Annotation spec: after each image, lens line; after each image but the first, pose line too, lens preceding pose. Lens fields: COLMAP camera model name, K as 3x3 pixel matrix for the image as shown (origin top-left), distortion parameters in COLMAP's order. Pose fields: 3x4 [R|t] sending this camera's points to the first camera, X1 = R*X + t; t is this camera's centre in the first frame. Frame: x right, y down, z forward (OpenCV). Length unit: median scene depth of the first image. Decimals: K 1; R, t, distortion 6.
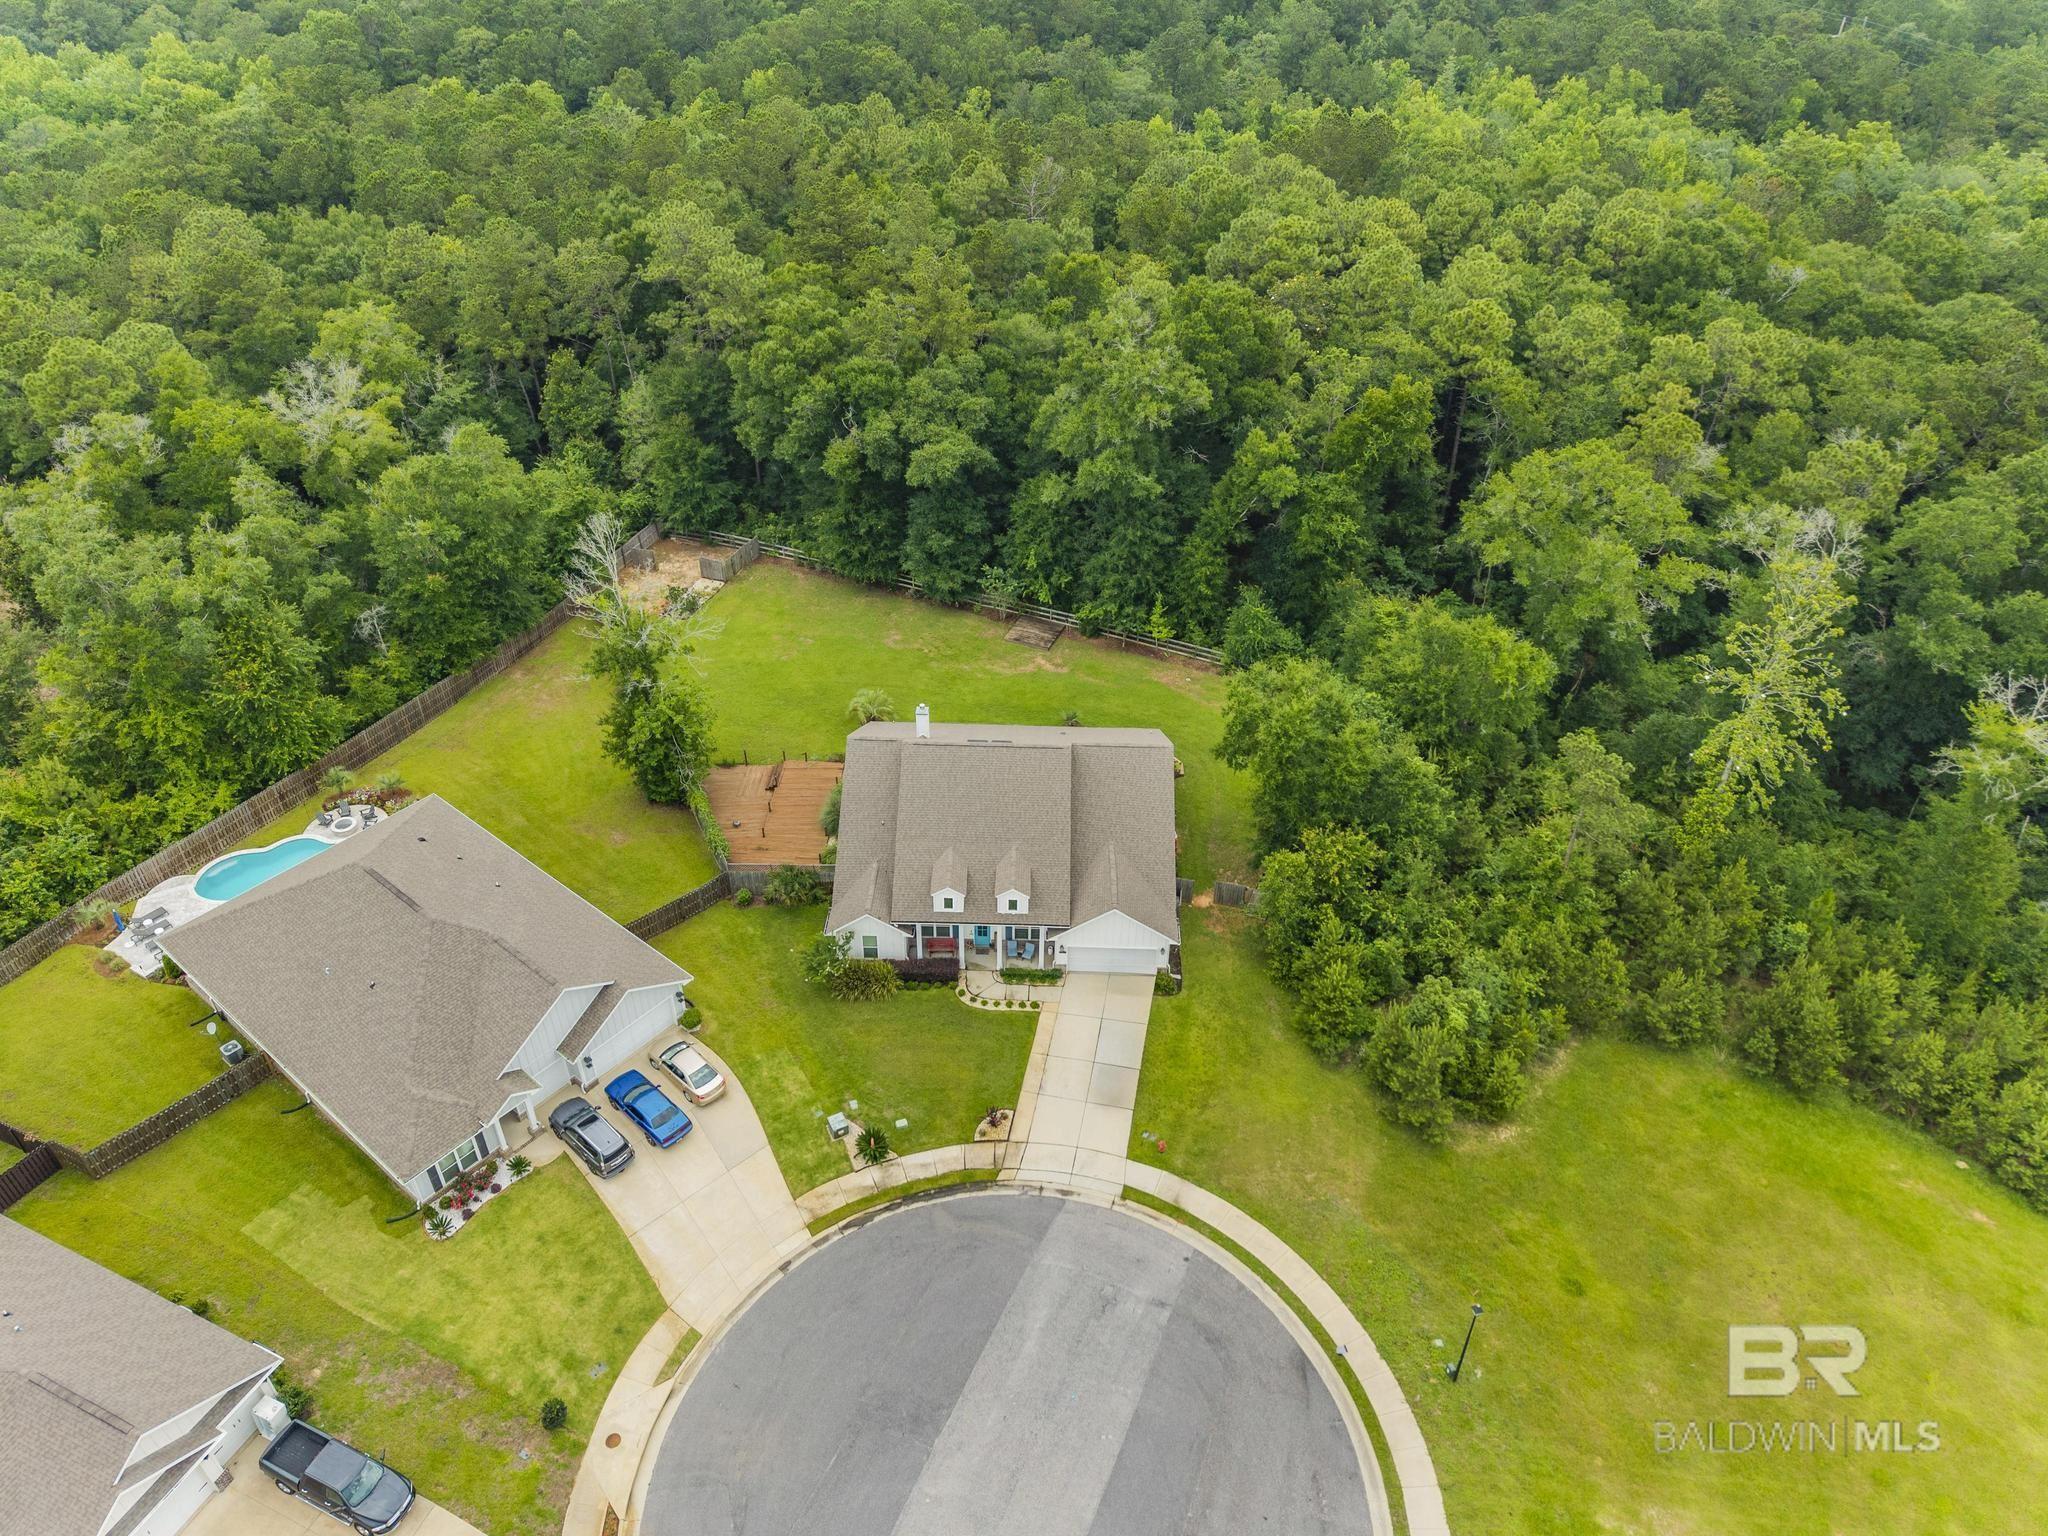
lens RADIAL K [[1390.3, 0, 1024.0], [0, 1390.3, 768.0], [0, 0, 1]] dist [-0.002489, -0.002995]
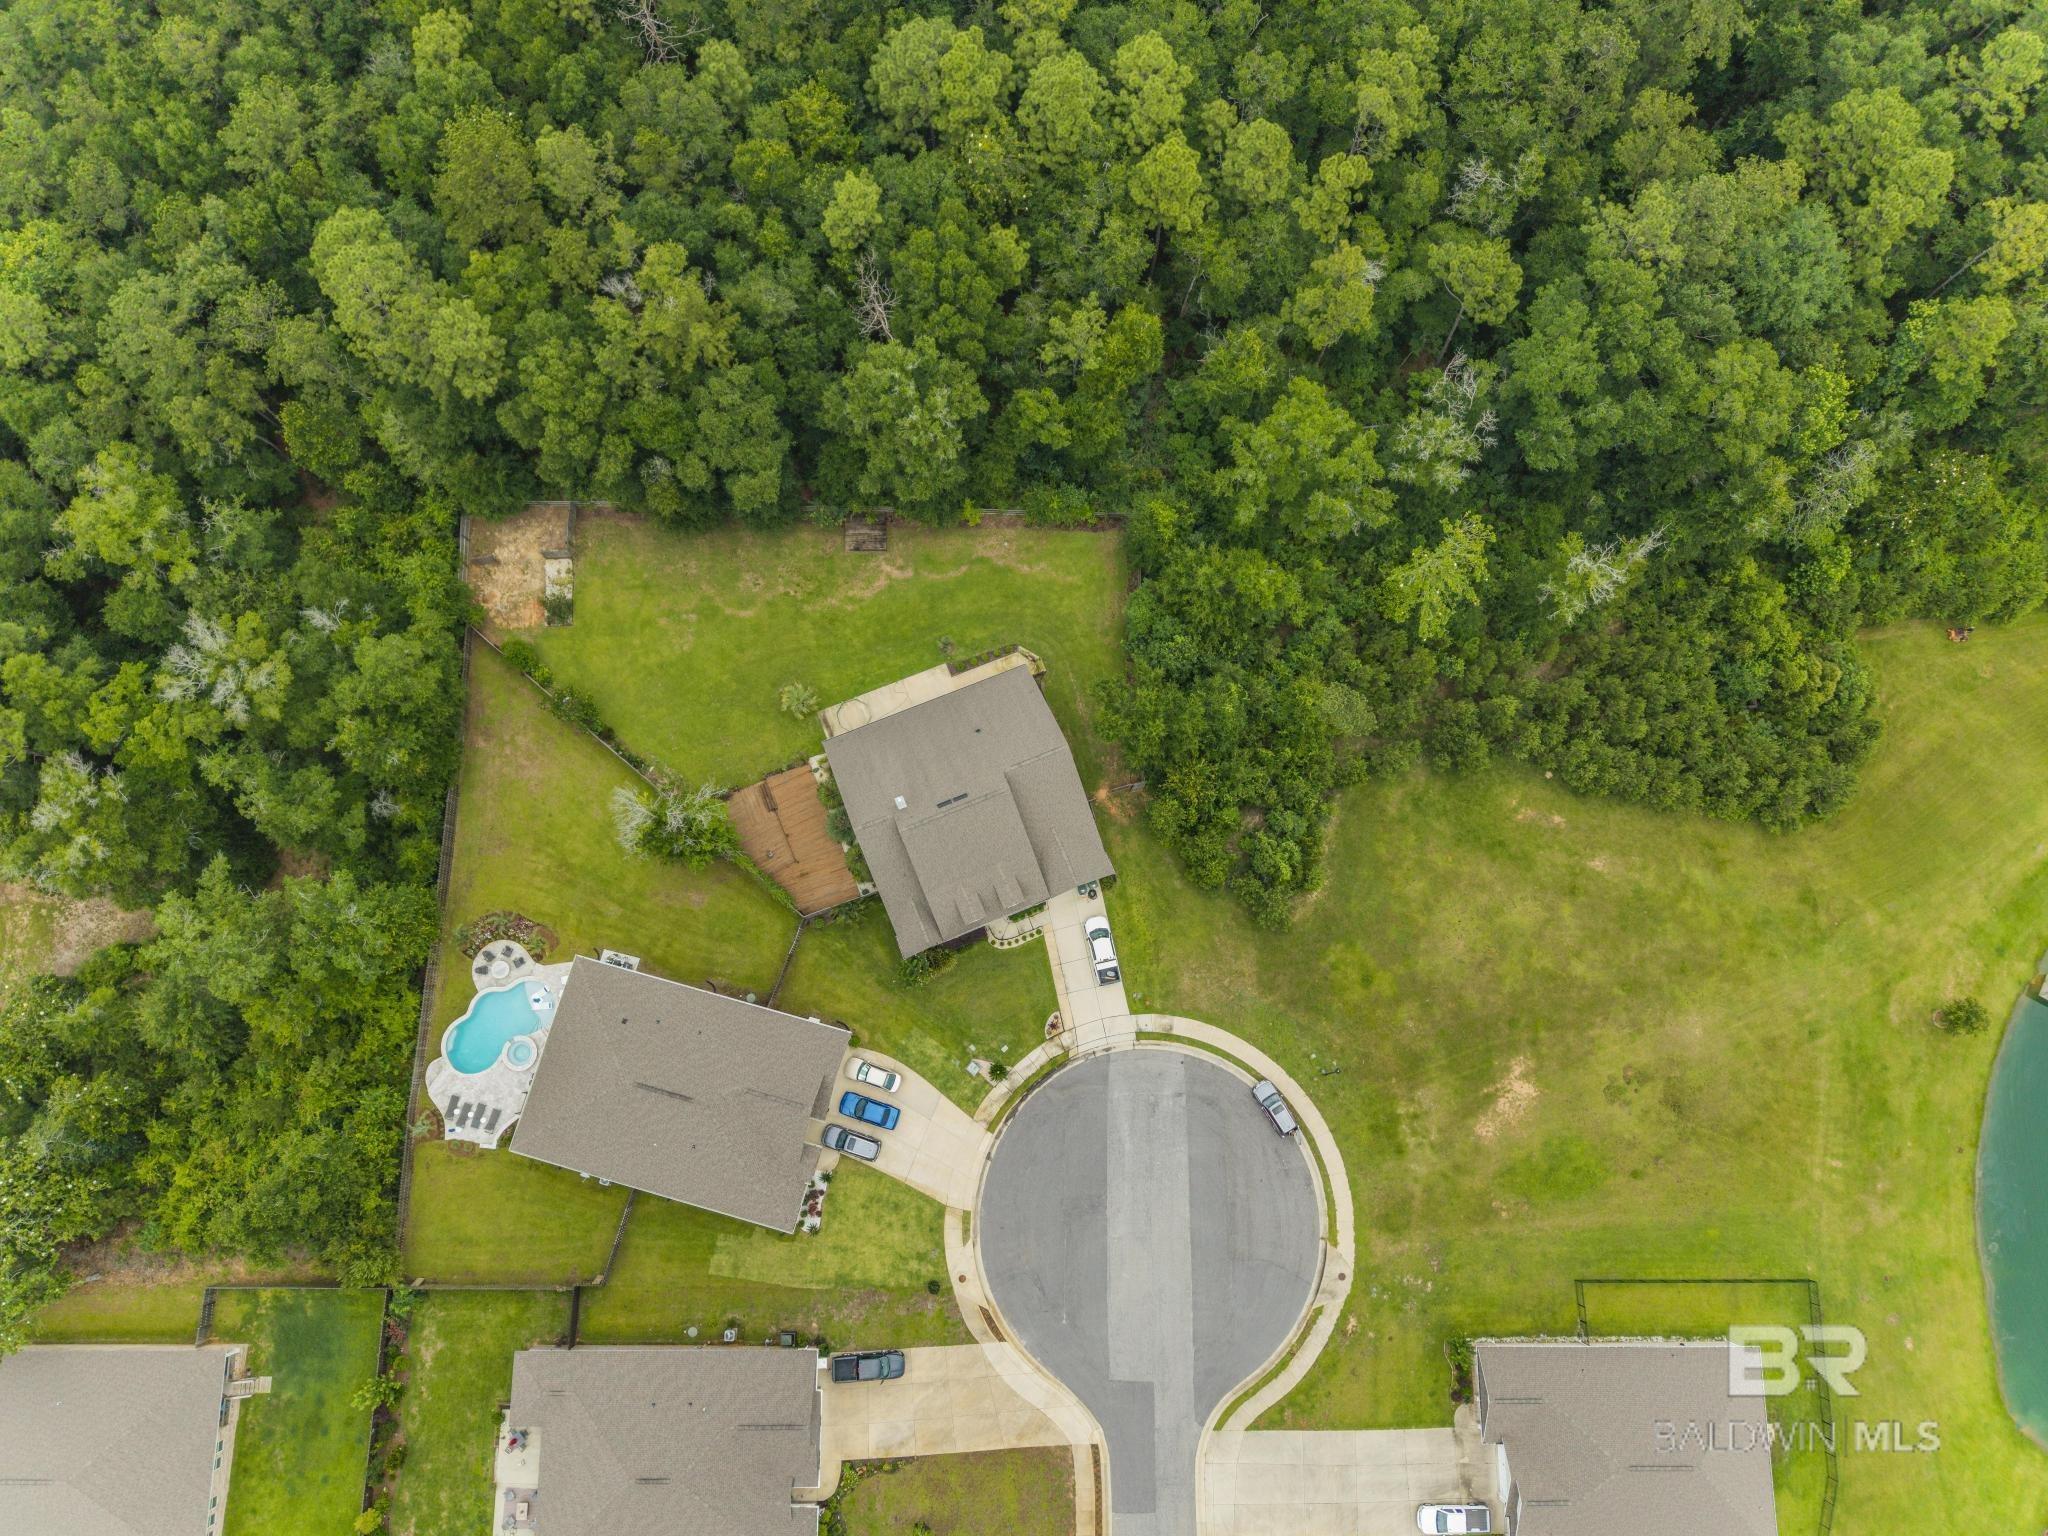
lens RADIAL K [[1390.3, 0, 1024.0], [0, 1390.3, 768.0], [0, 0, 1]] dist [-0.002489, -0.002995]
pose [[0.915908, -0.390543, 0.092672, -0.089923], [0.226694, 0.693839, 0.683519, -1.155952], [-0.331243, -0.605032, 0.724026, -0.041795]]
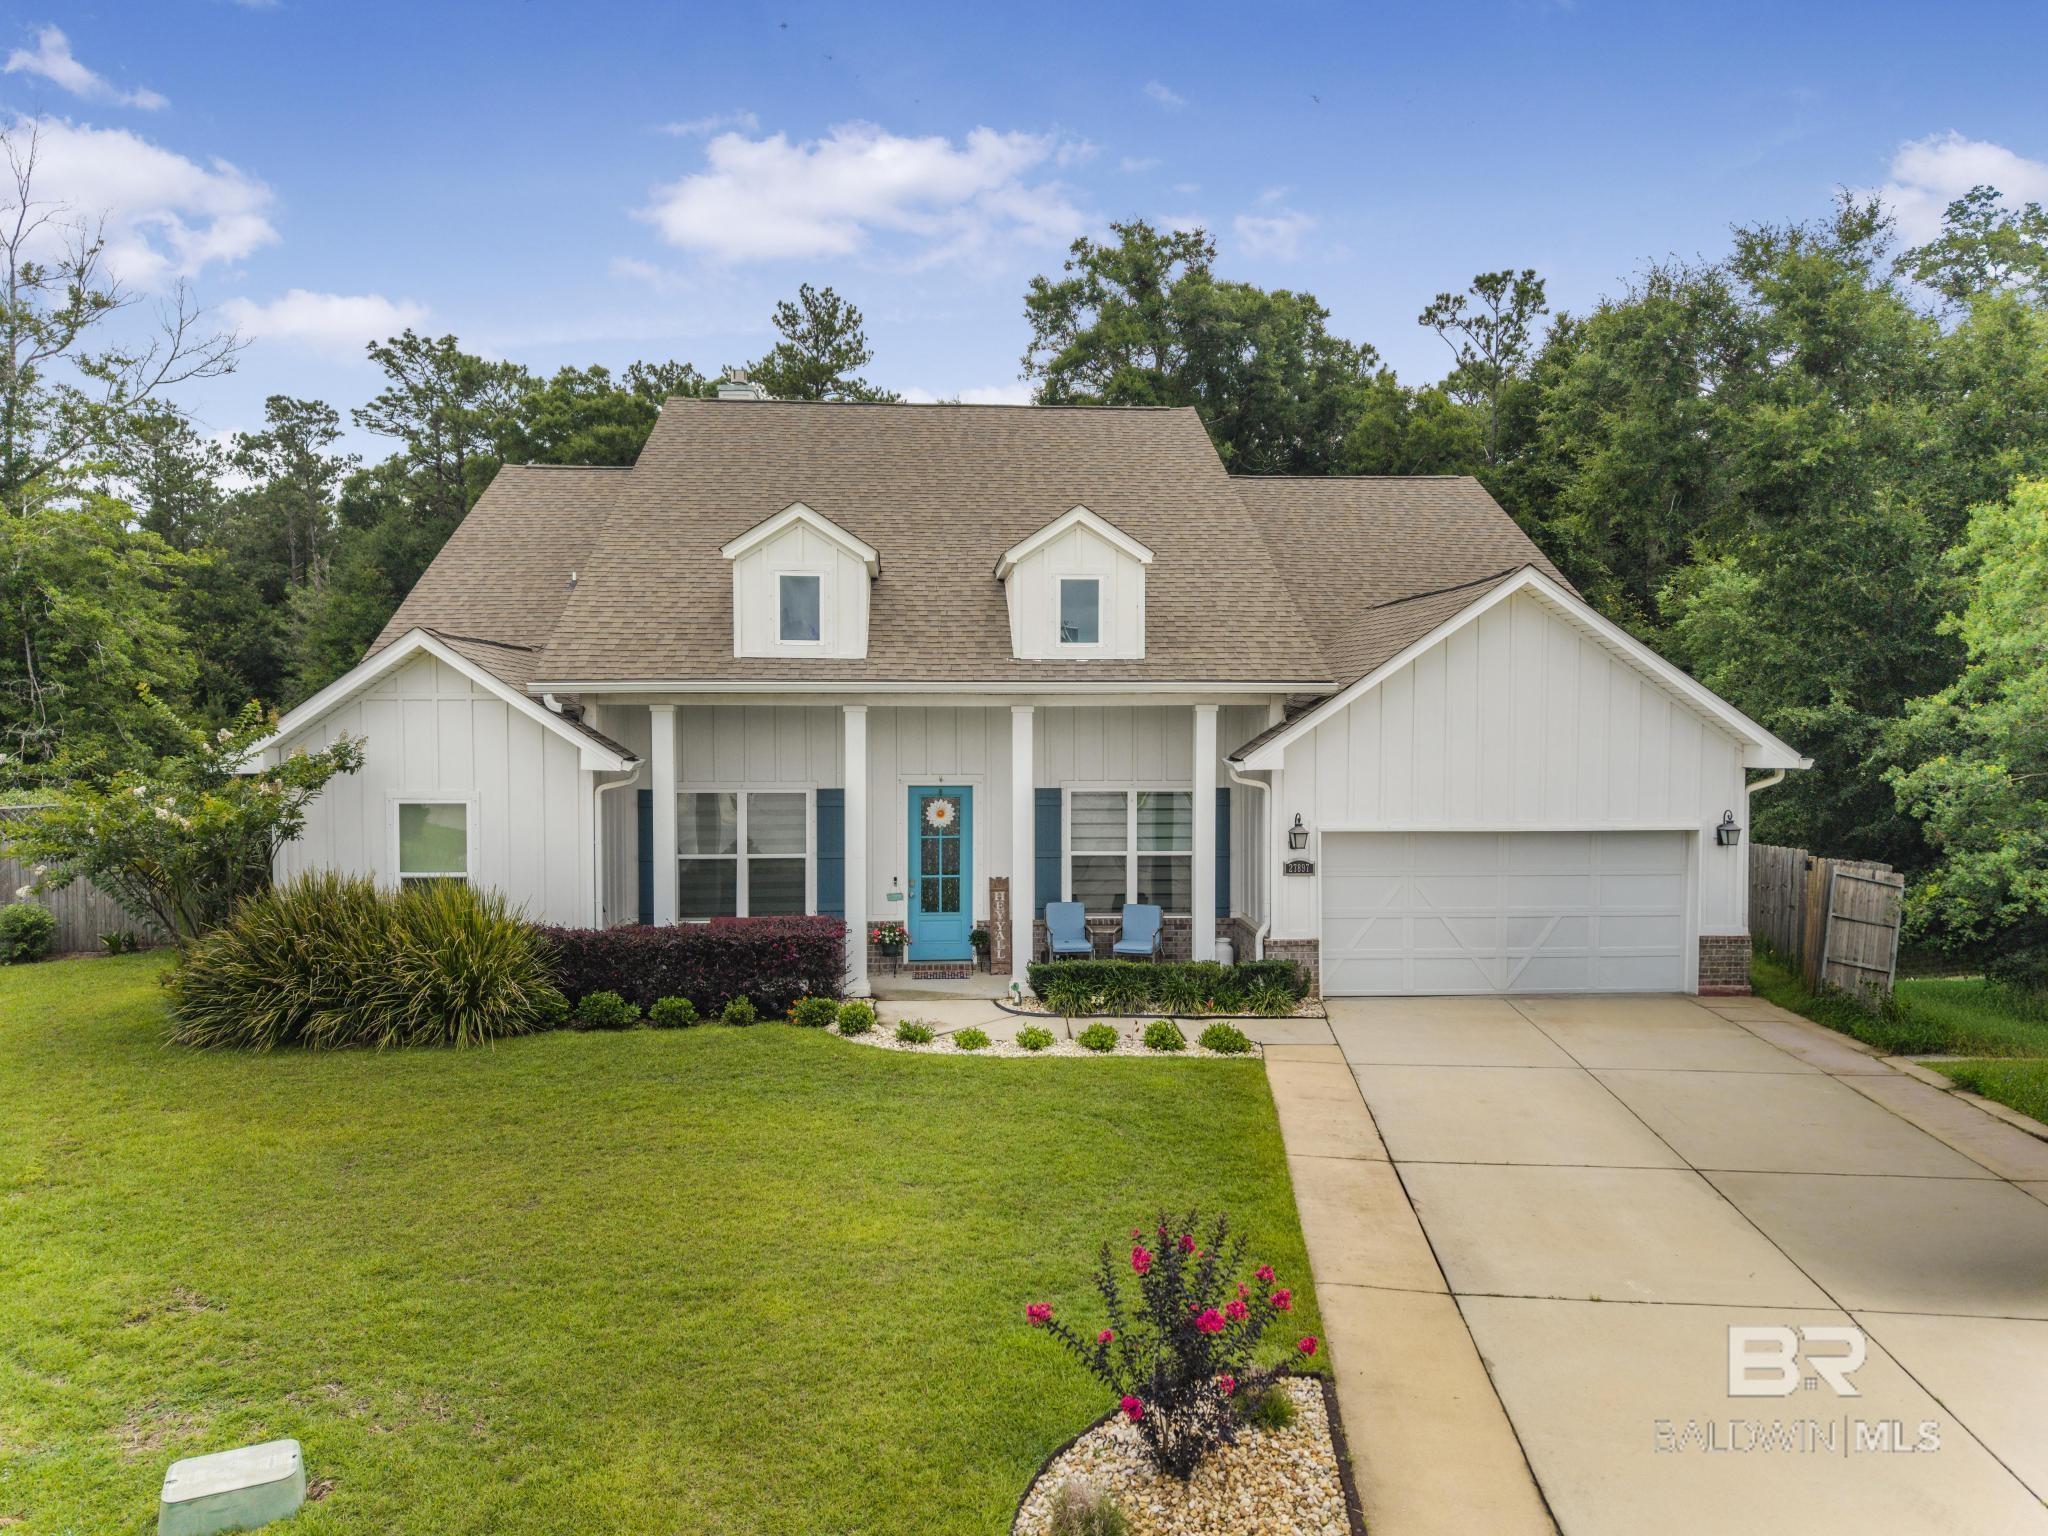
lens RADIAL K [[1390.3, 0, 1024.0], [0, 1390.3, 768.0], [0, 0, 1]] dist [-0.002489, -0.002995]
pose [[0.995272, -0.019255, 0.095203, -0.043125], [0.071088, 0.812310, -0.578878, 0.275724], [-0.066188, 0.582908, 0.809838, 0.893100]]
